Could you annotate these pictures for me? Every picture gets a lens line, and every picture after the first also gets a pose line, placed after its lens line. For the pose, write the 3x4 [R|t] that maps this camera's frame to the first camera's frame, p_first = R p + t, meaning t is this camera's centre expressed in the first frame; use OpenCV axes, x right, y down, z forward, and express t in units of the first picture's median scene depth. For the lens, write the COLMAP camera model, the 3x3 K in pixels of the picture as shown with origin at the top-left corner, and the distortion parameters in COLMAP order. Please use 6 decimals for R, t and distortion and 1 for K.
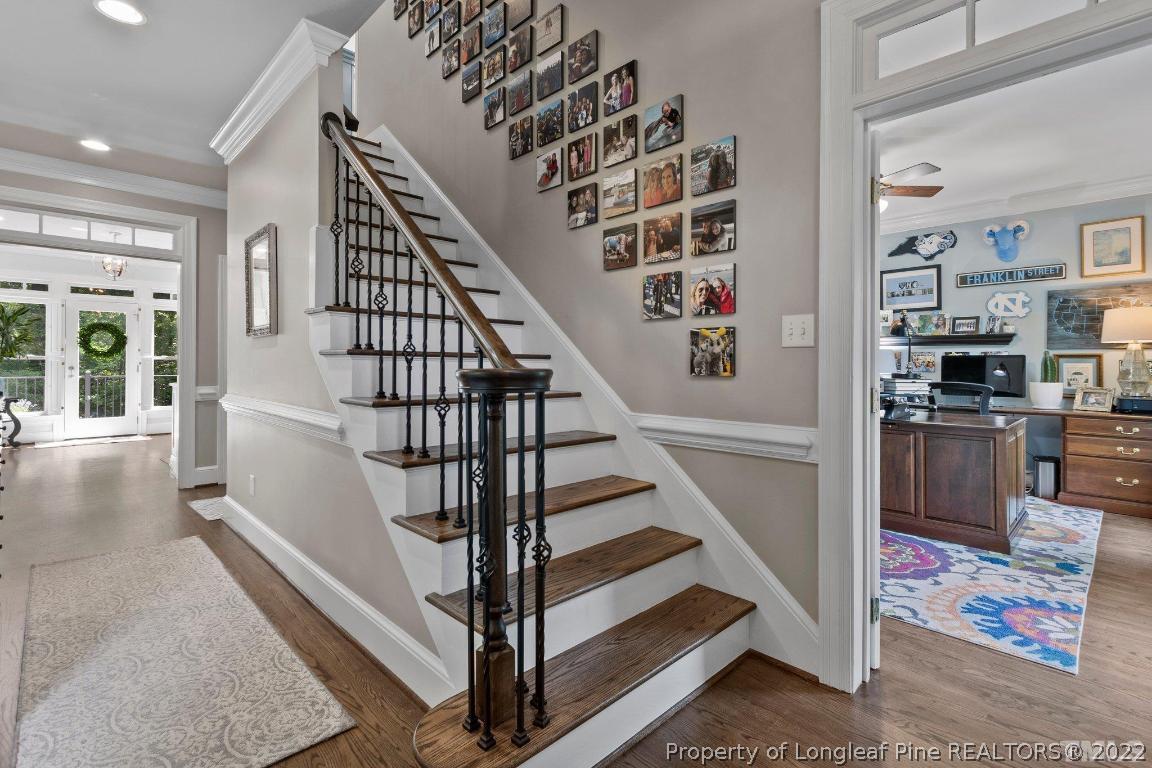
lens RADIAL K [[531.6, 0, 572.8], [0, 531.6, 360.6], [0, 0, 1]] dist [-0.000405, -0.002121]
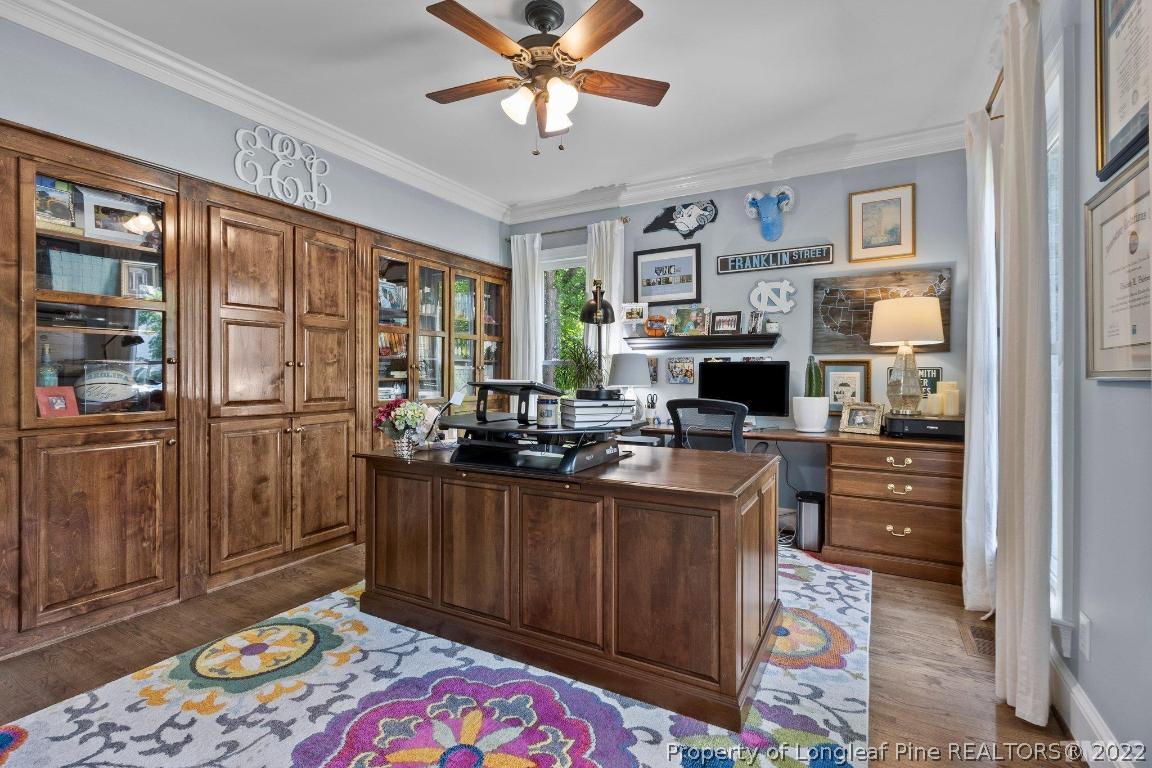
lens RADIAL K [[531.6, 0, 574.6], [0, 531.6, 379.3], [0, 0, 1]] dist [-0.000405, -0.002121]
pose [[0.957614, -0.006258, 0.287986, 0.341924], [0.001389, 0.999853, 0.017108, 0.002231], [-0.288051, -0.015983, 0.957482, 0.361098]]
